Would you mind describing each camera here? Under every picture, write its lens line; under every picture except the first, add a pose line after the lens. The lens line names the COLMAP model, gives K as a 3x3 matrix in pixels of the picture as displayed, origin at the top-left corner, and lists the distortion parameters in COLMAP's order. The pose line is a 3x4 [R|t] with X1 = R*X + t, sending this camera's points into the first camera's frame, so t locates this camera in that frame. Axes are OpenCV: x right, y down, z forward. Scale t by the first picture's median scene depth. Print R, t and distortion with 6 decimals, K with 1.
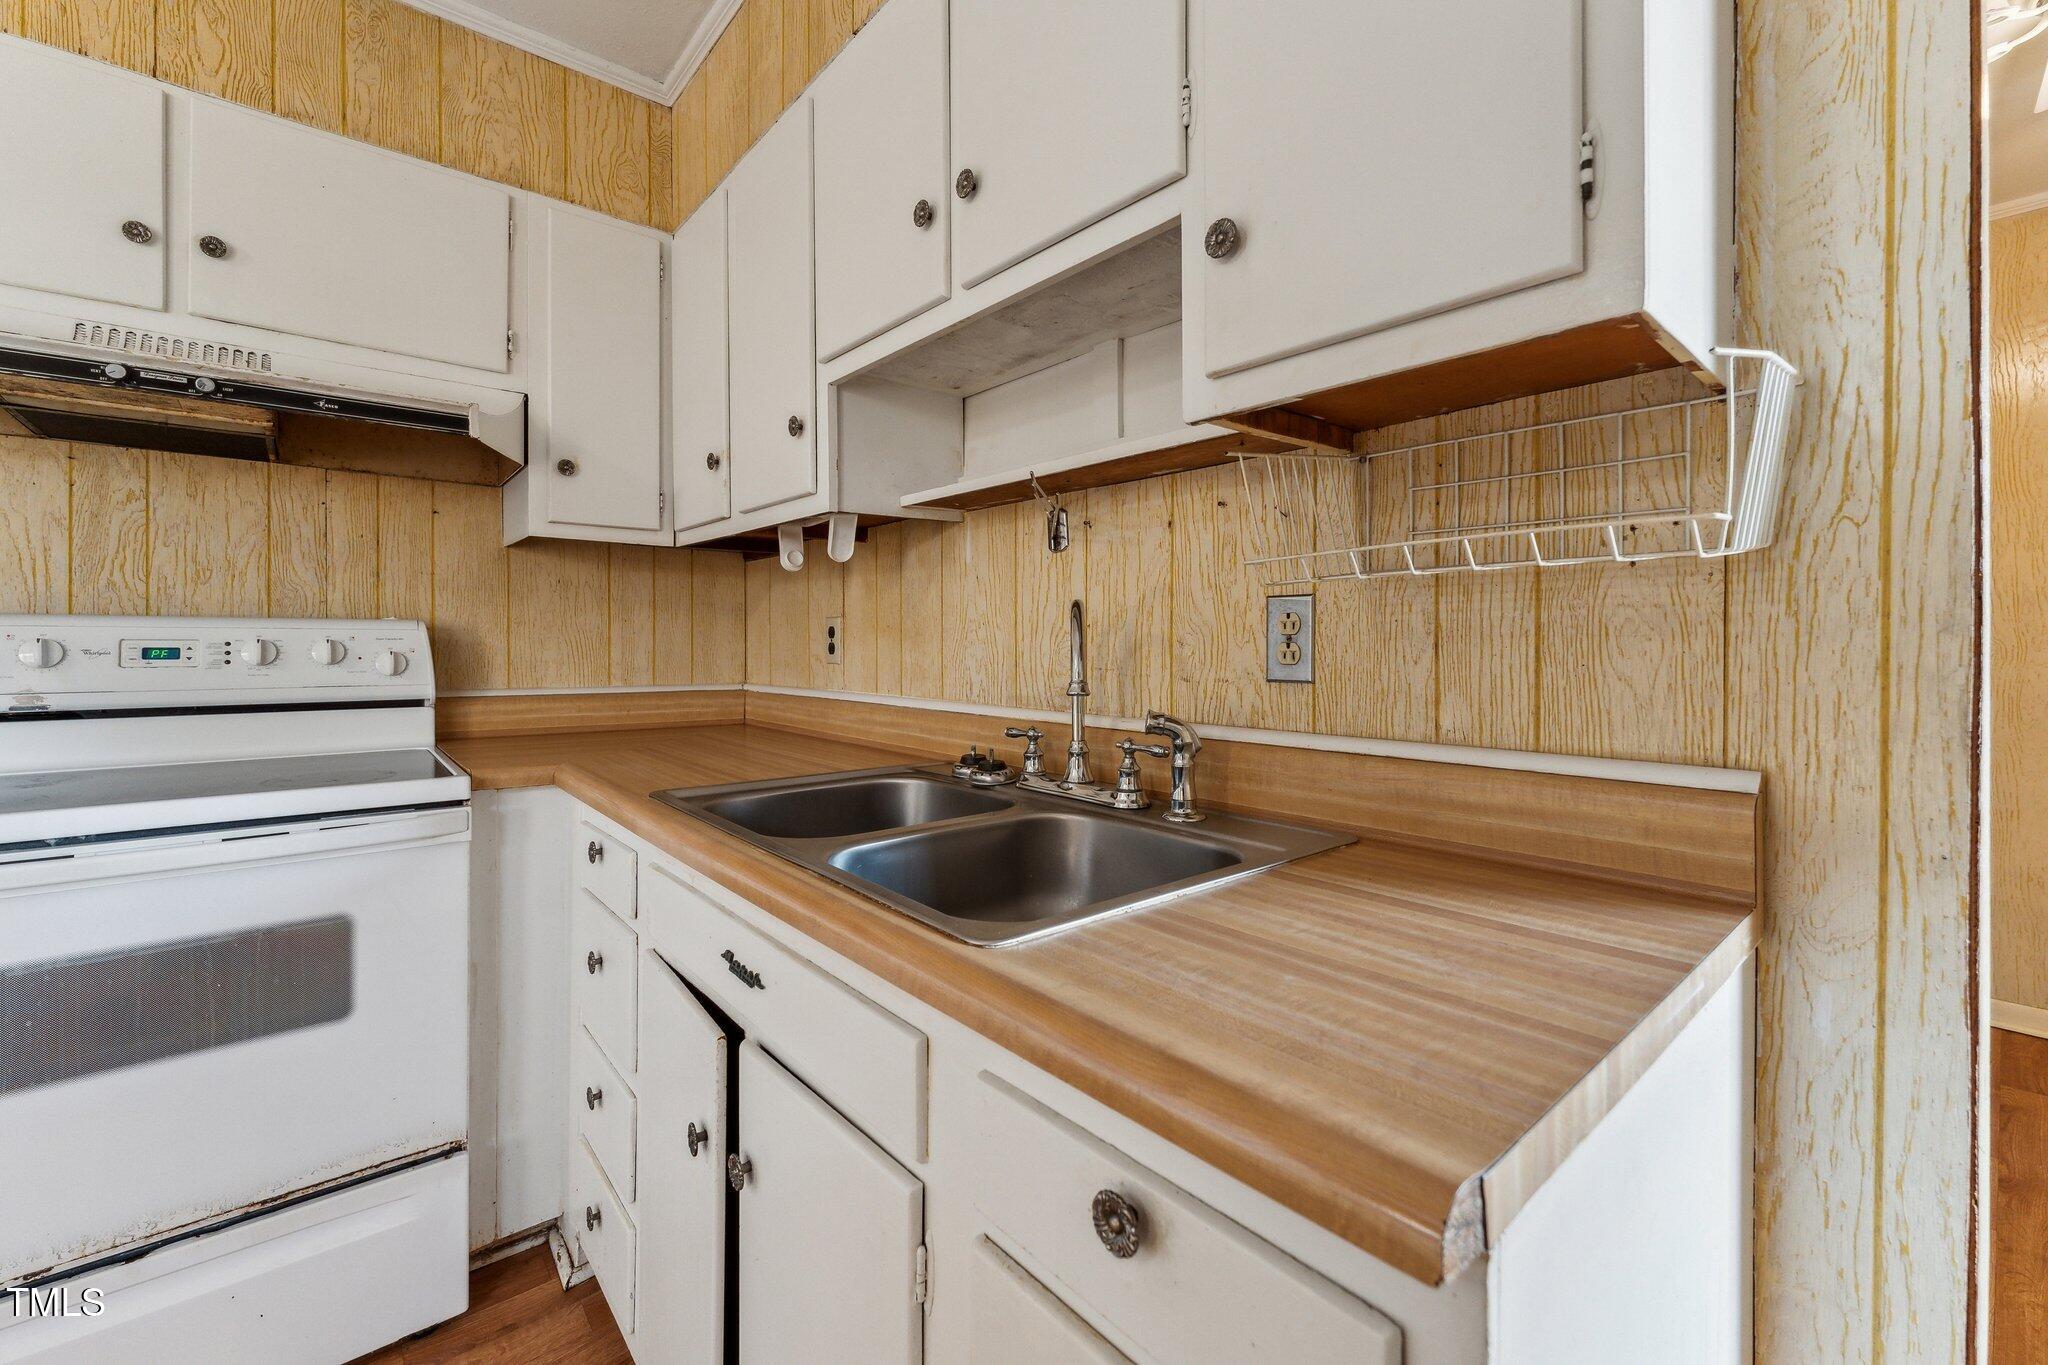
lens RADIAL K [[843.4, 0, 1012.5], [0, 843.4, 645.4], [0, 0, 1]] dist [0.001051, 0.000244]
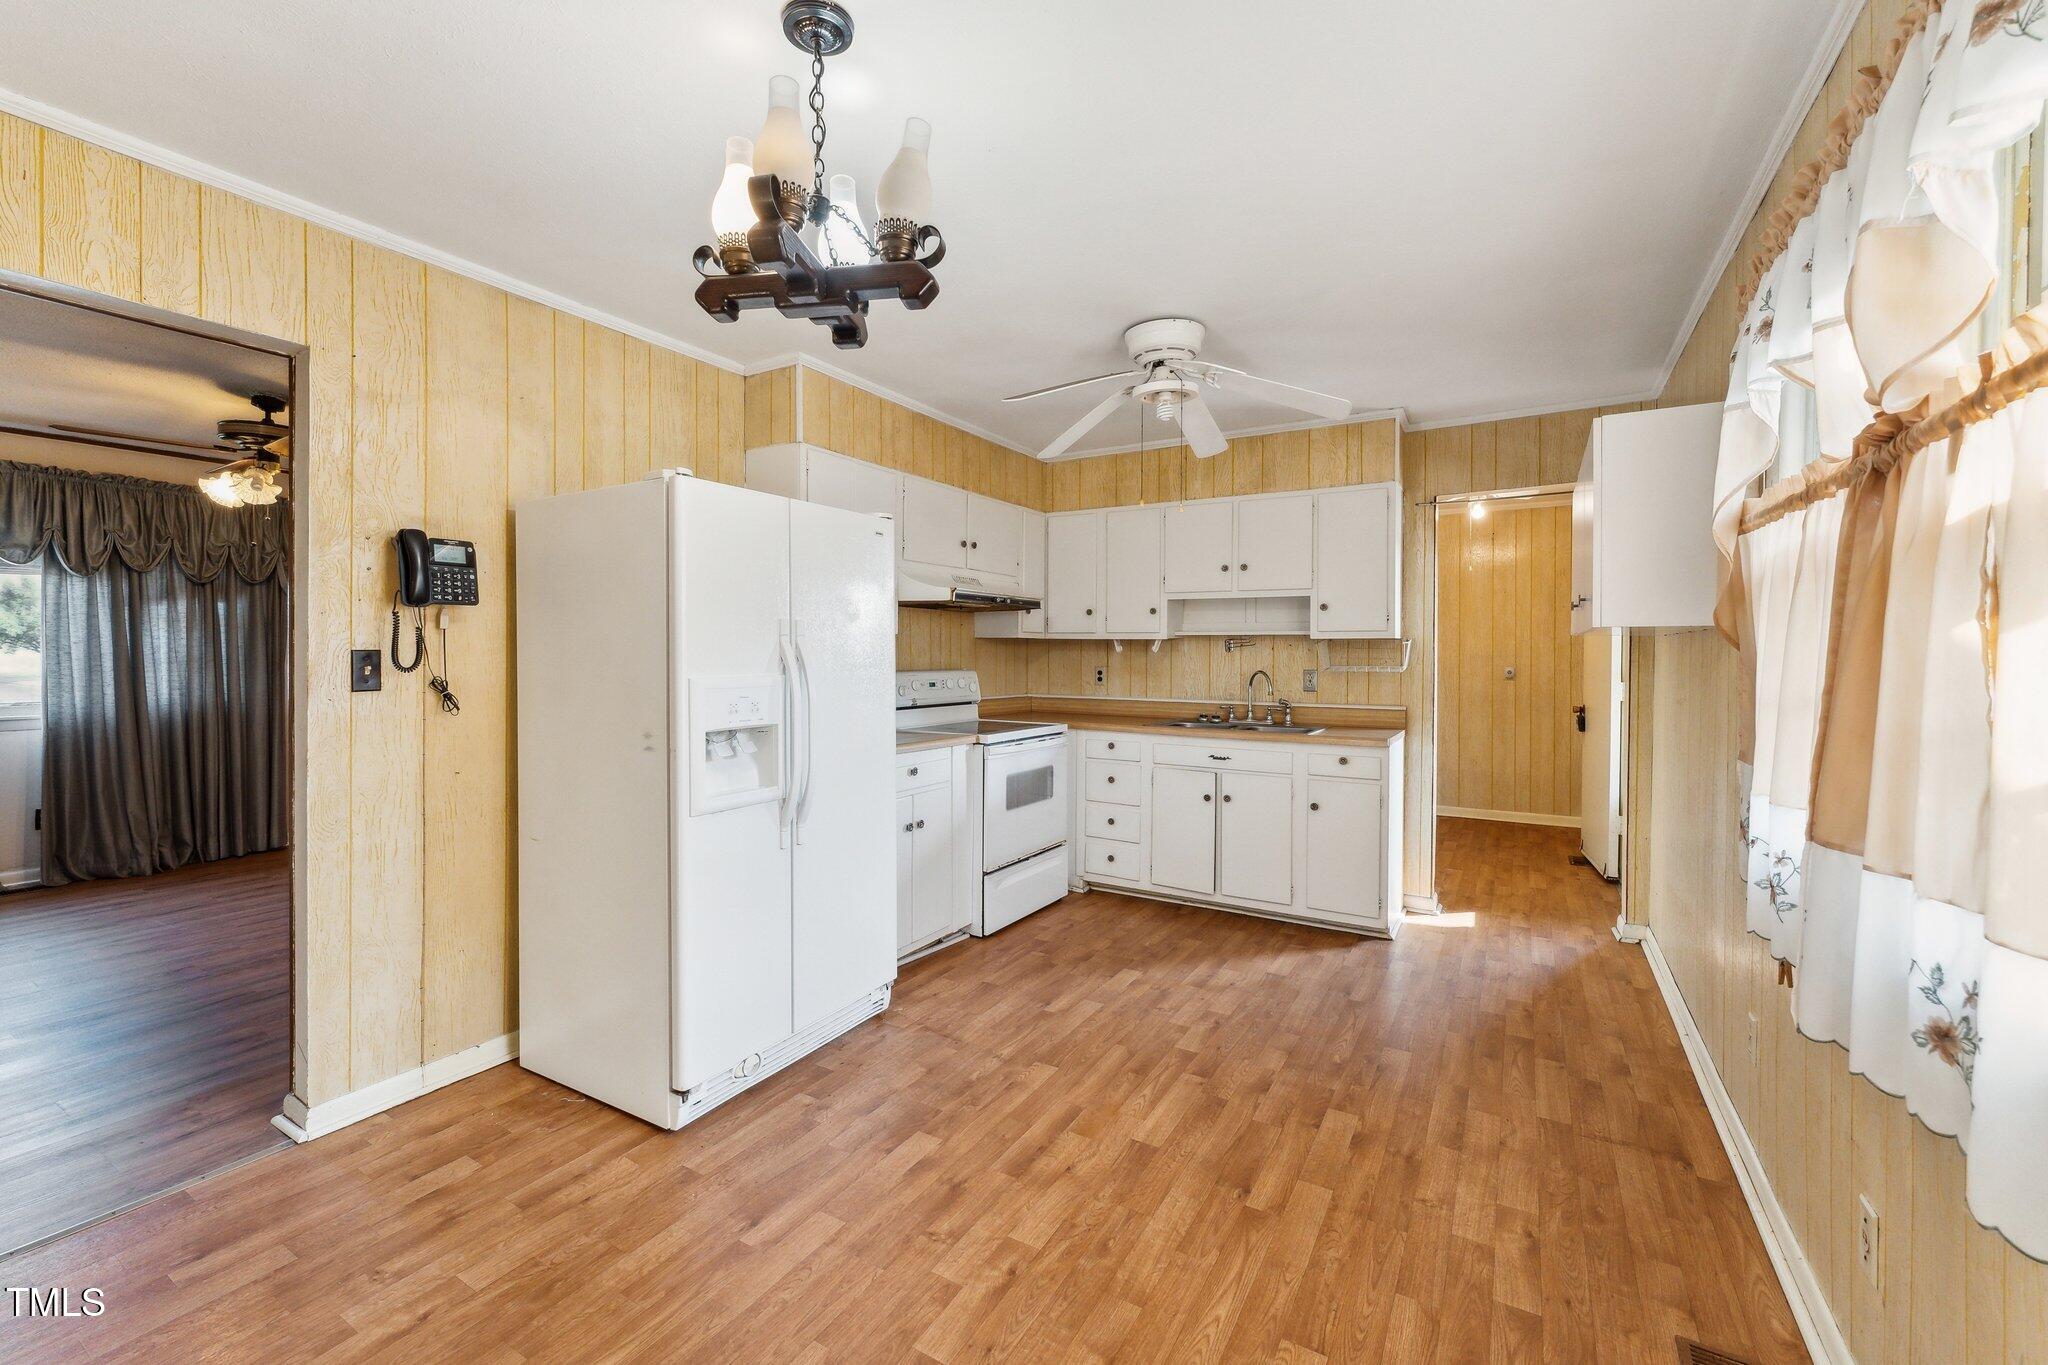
lens RADIAL K [[841.0, 0, 1009.2], [0, 841.0, 658.0], [0, 0, 1]] dist [0.000868, 0.000128]
pose [[0.948115, 0.002143, 0.317921, -1.890431], [-0.004131, 0.999976, 0.005580, -0.108301], [-0.317902, -0.006603, 0.948101, -1.929954]]
